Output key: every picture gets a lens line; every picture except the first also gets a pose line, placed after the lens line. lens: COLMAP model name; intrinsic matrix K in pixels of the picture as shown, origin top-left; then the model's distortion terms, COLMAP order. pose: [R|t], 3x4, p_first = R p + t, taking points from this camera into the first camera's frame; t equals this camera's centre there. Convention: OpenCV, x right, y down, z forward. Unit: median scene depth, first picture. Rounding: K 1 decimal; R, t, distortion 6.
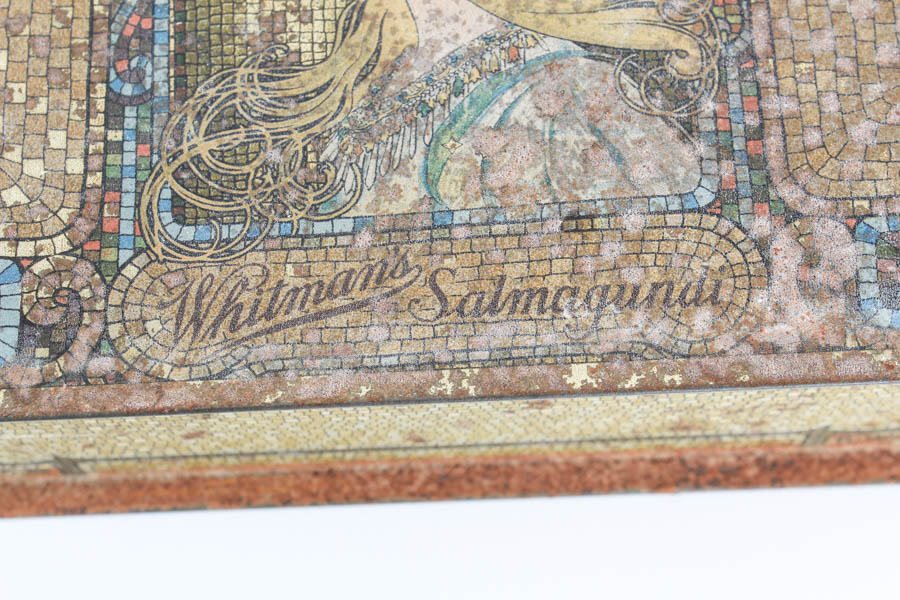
lens RADIAL K [[1629.5, 0, 443.5], [0, 1629.5, 294.4], [0, 0, 1]] dist [0.003121, 0.000000]
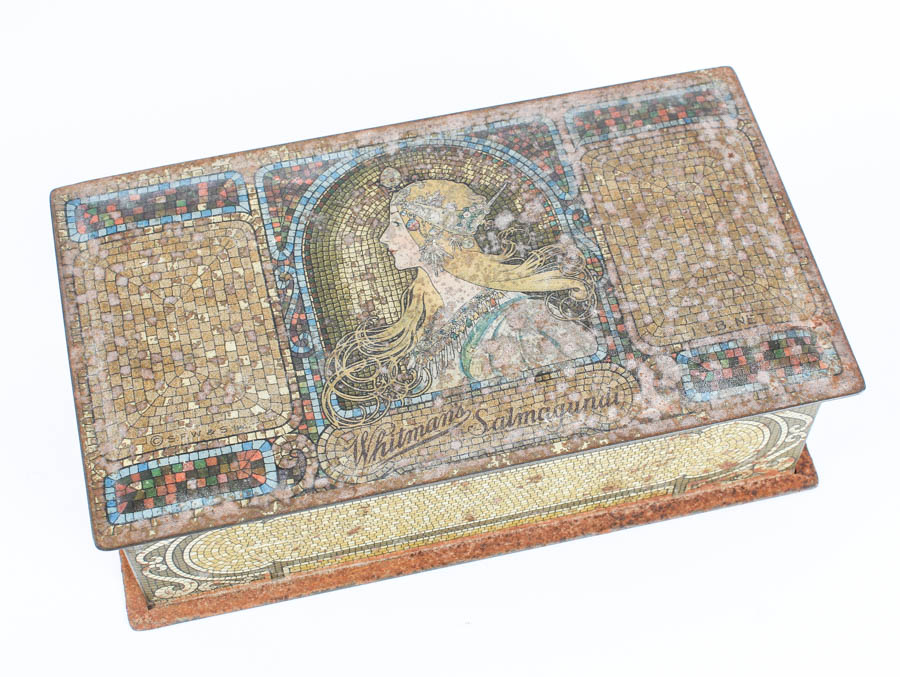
lens RADIAL K [[1536.6, 0, 453.8], [0, 1536.6, 339.4], [0, 0, 1]] dist [-0.049382, 0.000000]
pose [[0.982238, -0.151621, 0.110545, -0.219060], [0.168750, 0.971397, -0.167069, 0.201320], [-0.082051, 0.182756, 0.979728, -0.822305]]
